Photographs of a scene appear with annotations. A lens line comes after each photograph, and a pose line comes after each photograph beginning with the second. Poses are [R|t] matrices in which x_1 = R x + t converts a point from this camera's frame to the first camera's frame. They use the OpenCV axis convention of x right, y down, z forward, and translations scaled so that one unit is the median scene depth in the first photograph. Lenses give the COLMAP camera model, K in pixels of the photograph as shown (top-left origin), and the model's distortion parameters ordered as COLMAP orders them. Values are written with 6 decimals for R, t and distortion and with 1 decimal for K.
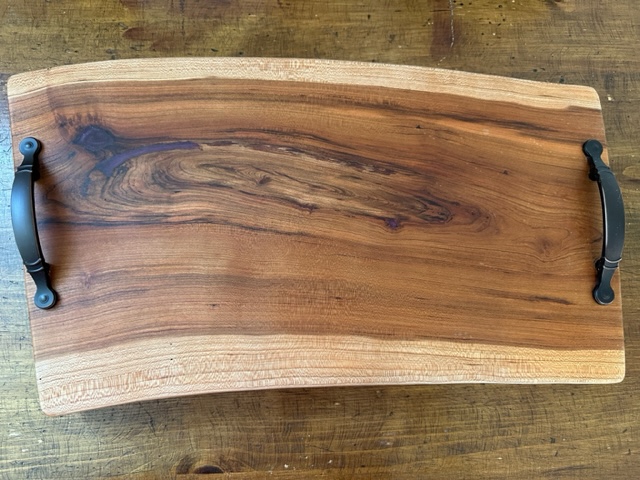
lens RADIAL K [[457.1, 0, 328.2], [0, 457.1, 243.6], [0, 0, 1]] dist [-0.031688, 0.005650]
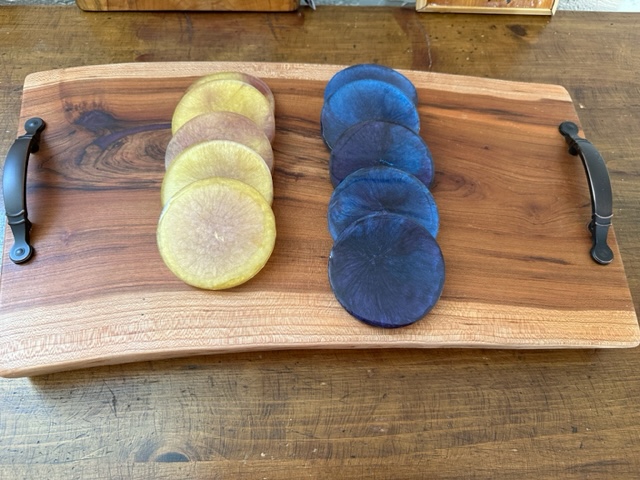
lens RADIAL K [[457.1, 0, 328.2], [0, 457.1, 243.6], [0, 0, 1]] dist [-0.031688, 0.005650]
pose [[0.999847, -0.007851, -0.015659, 0.046558], [0.003031, 0.957990, -0.286785, 0.354120], [0.017253, 0.286694, 0.957867, 0.069552]]
